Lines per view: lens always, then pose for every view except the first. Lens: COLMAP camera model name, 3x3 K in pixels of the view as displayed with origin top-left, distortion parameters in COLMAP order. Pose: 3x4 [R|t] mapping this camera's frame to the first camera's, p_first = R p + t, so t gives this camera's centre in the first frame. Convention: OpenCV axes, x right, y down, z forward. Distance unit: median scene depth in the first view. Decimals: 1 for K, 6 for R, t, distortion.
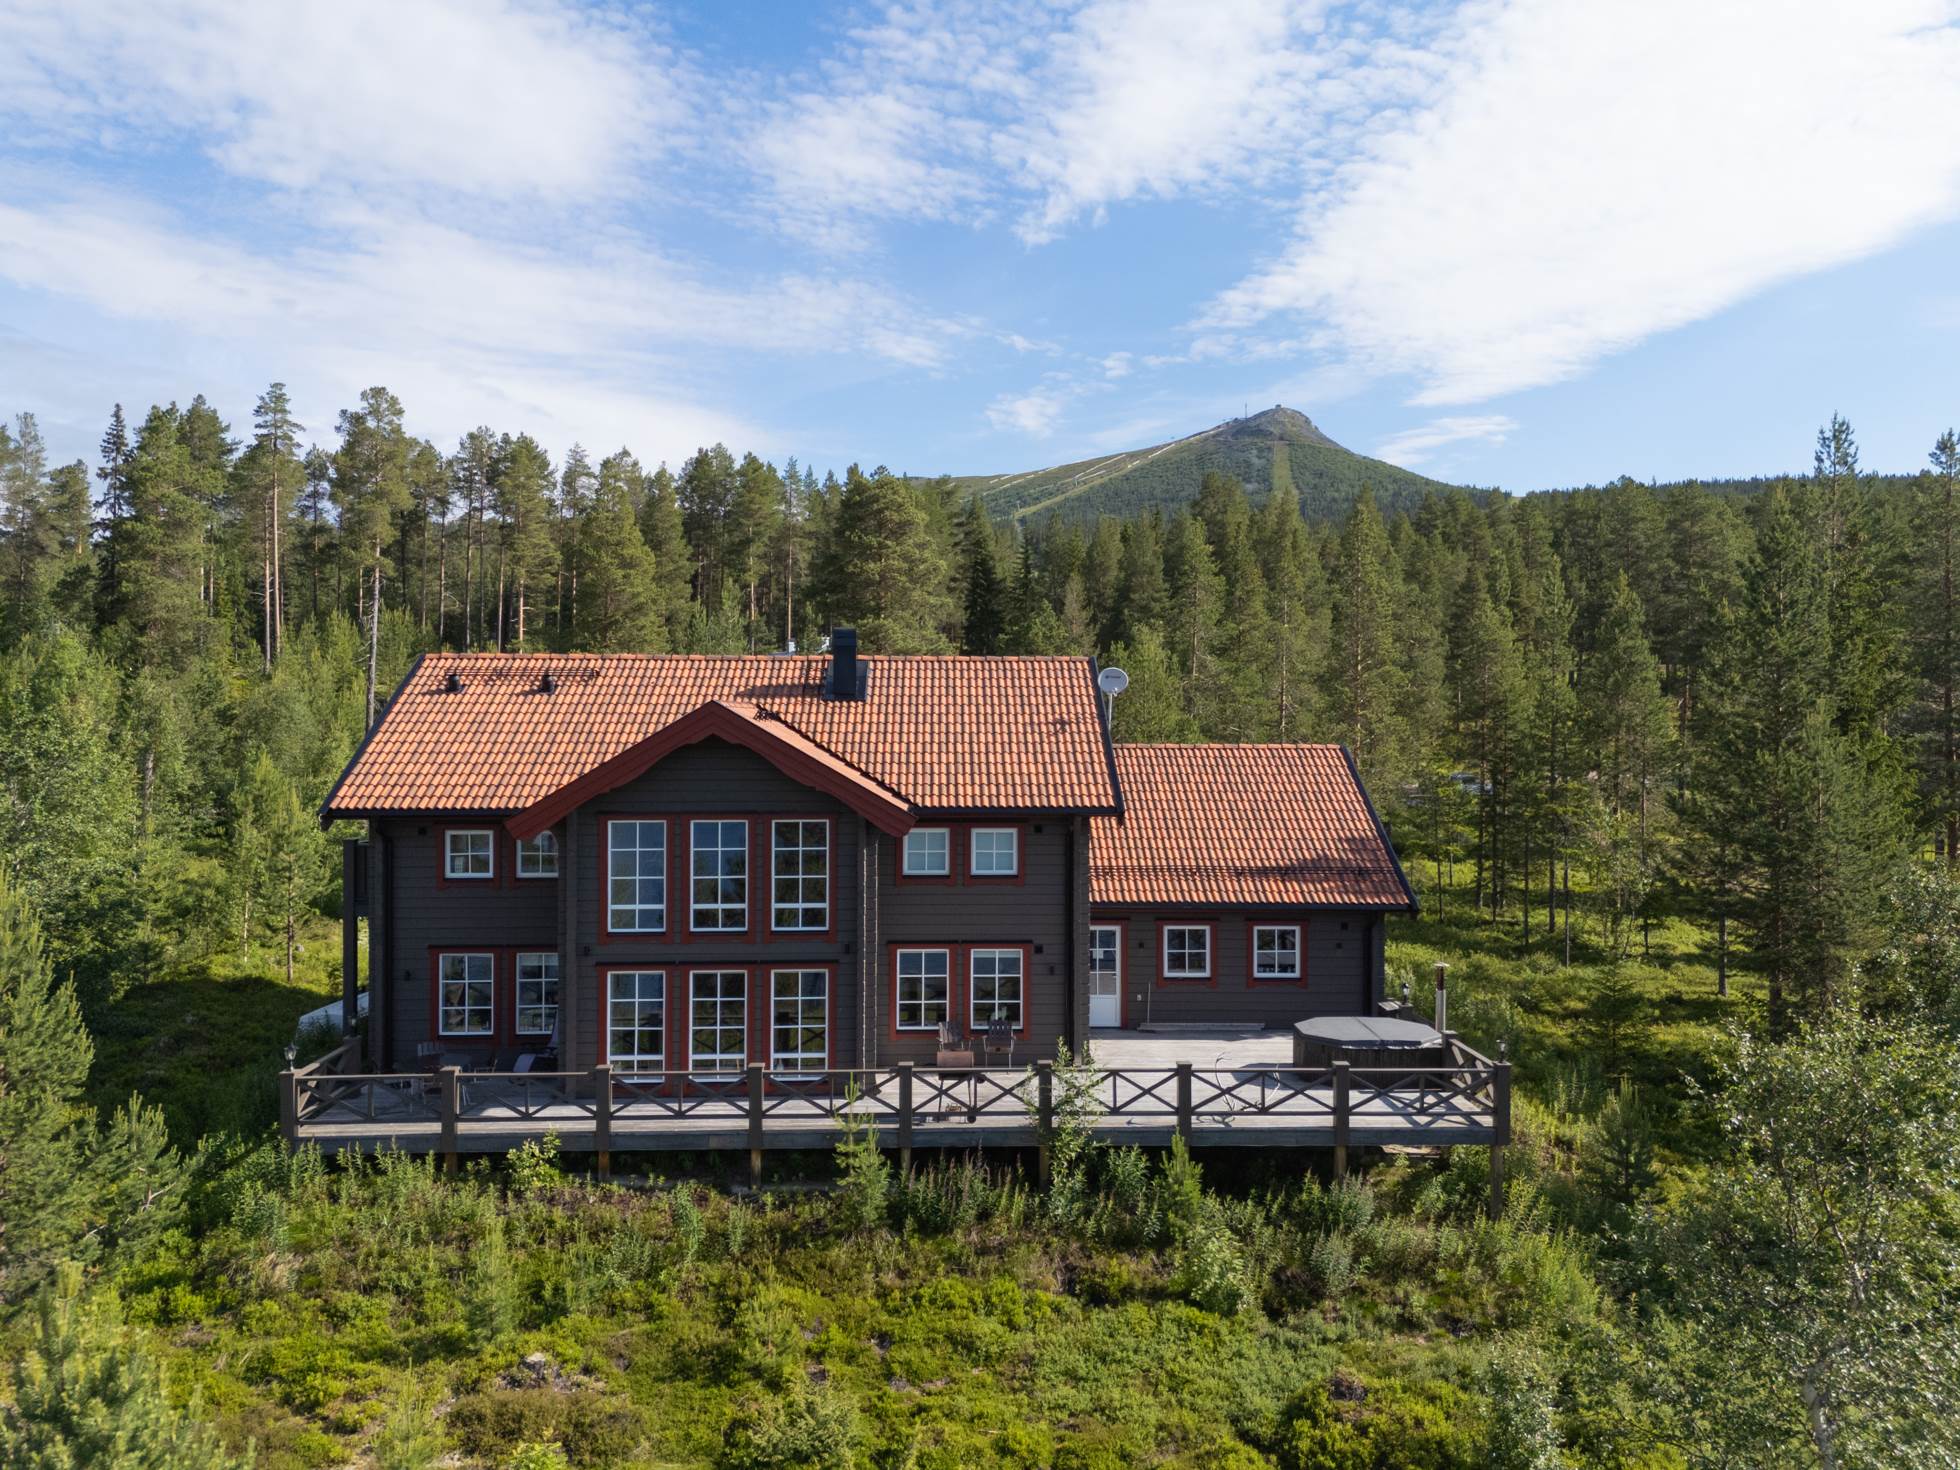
lens RADIAL K [[1456.0, 0, 984.4], [0, 1456.0, 728.7], [0, 0, 1]] dist [0.103518, -0.104834]
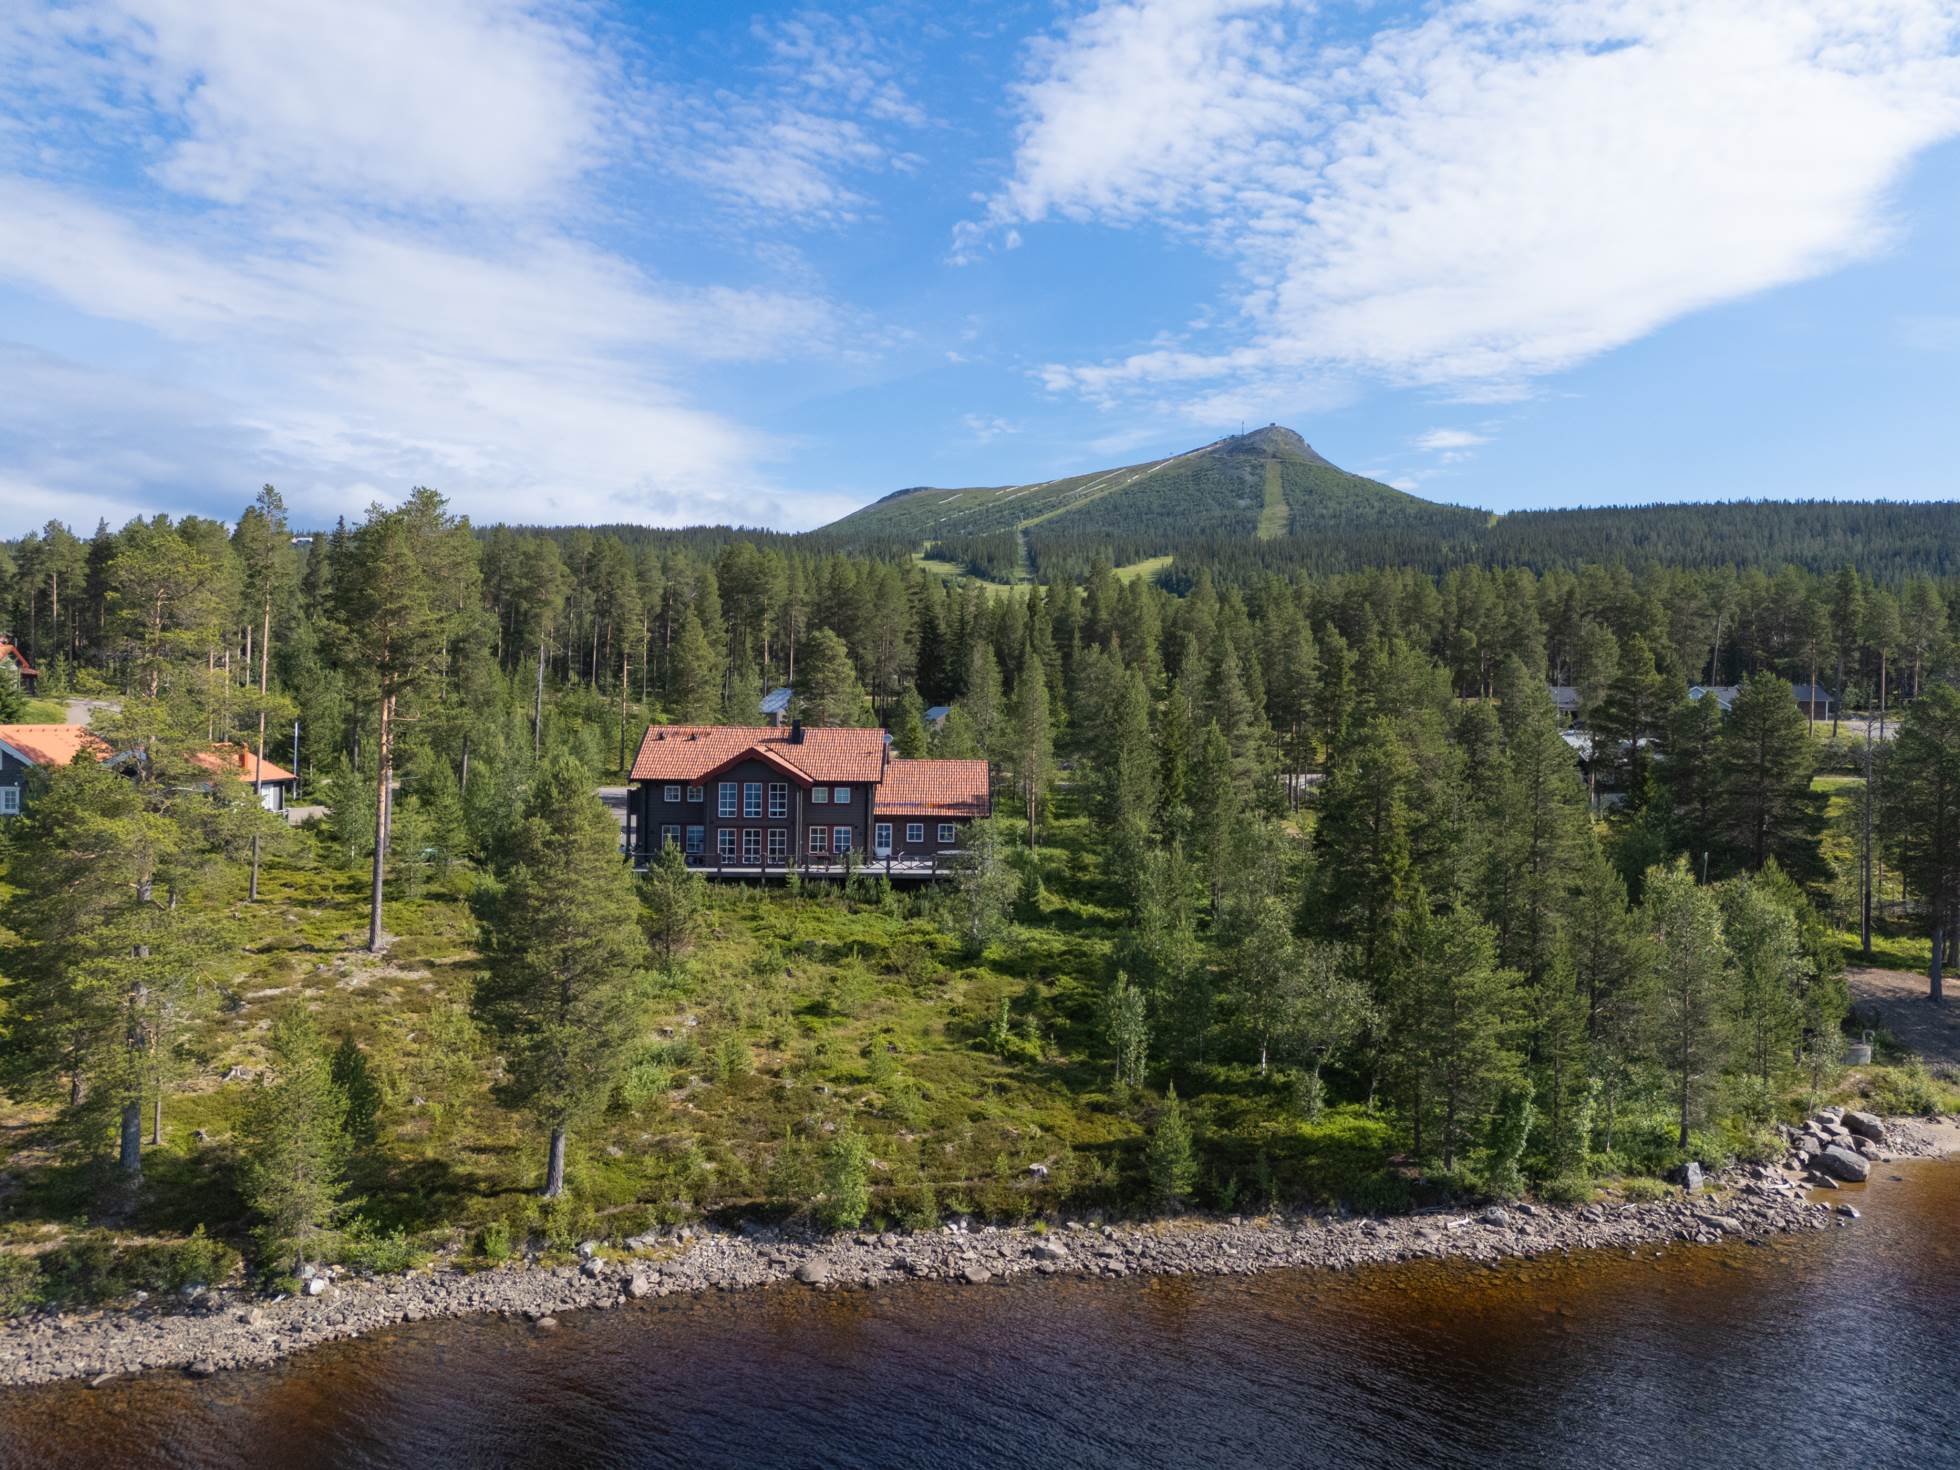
lens RADIAL K [[1456.0, 0, 984.4], [0, 1456.0, 728.7], [0, 0, 1]] dist [0.103518, -0.104834]
pose [[0.999885, 0.012383, -0.008720, 0.329781], [-0.012381, 0.999923, 0.000224, -0.060268], [0.008723, -0.000116, 0.999962, -2.056022]]
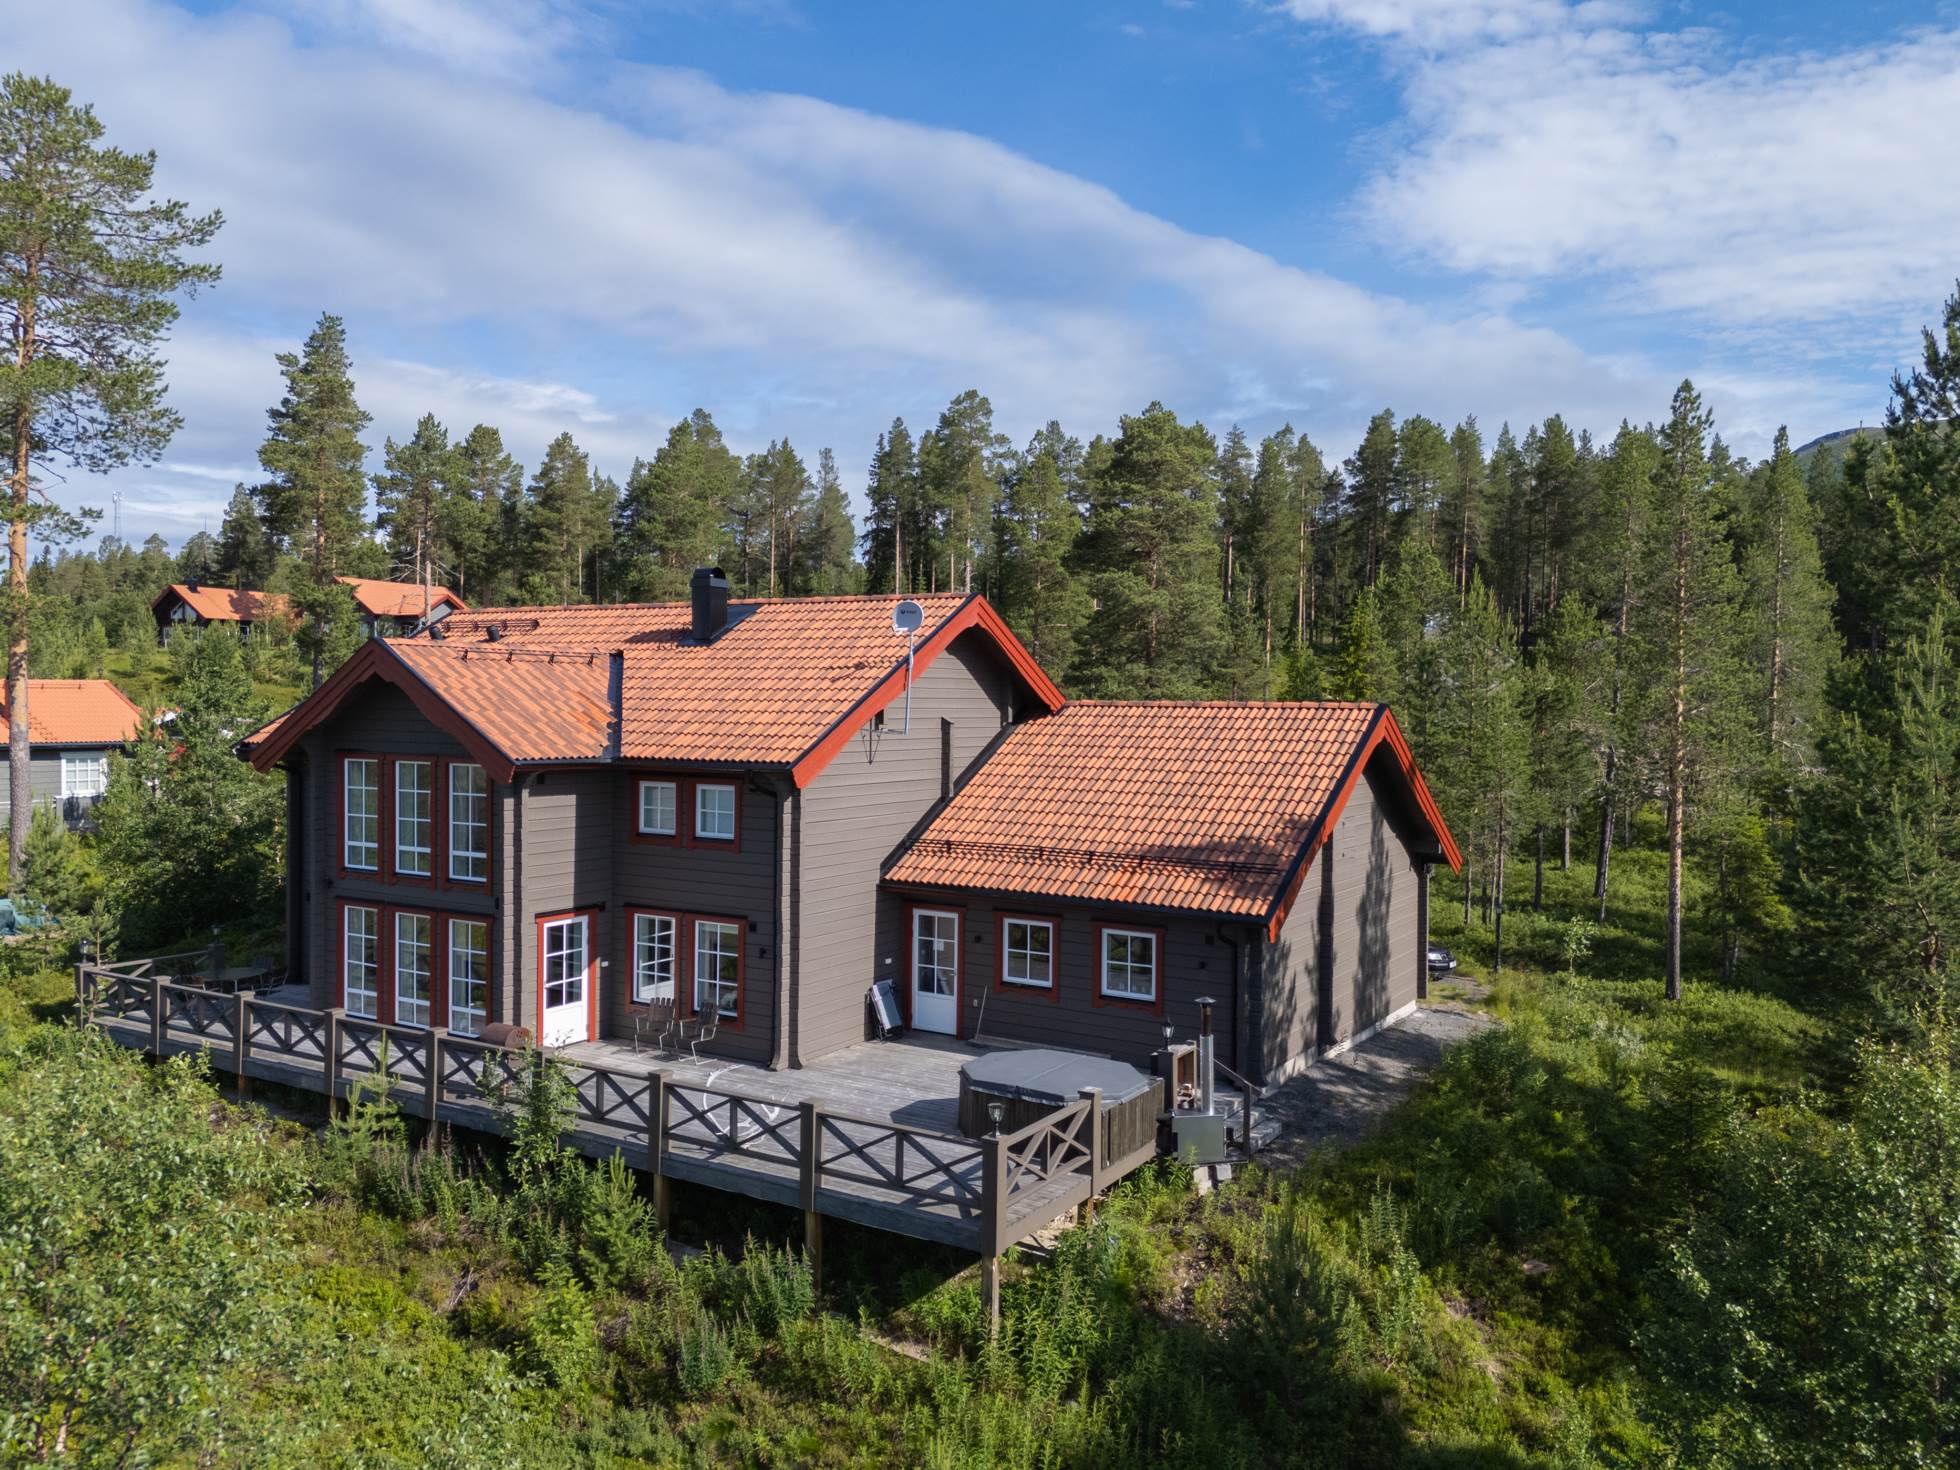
lens RADIAL K [[1456.0, 0, 984.4], [0, 1456.0, 728.7], [0, 0, 1]] dist [0.103518, -0.104834]
pose [[0.840074, 0.017839, -0.542178, 0.617502], [-0.014898, 0.999841, 0.009814, 0.023237], [0.542267, -0.000167, 0.840206, 0.347834]]
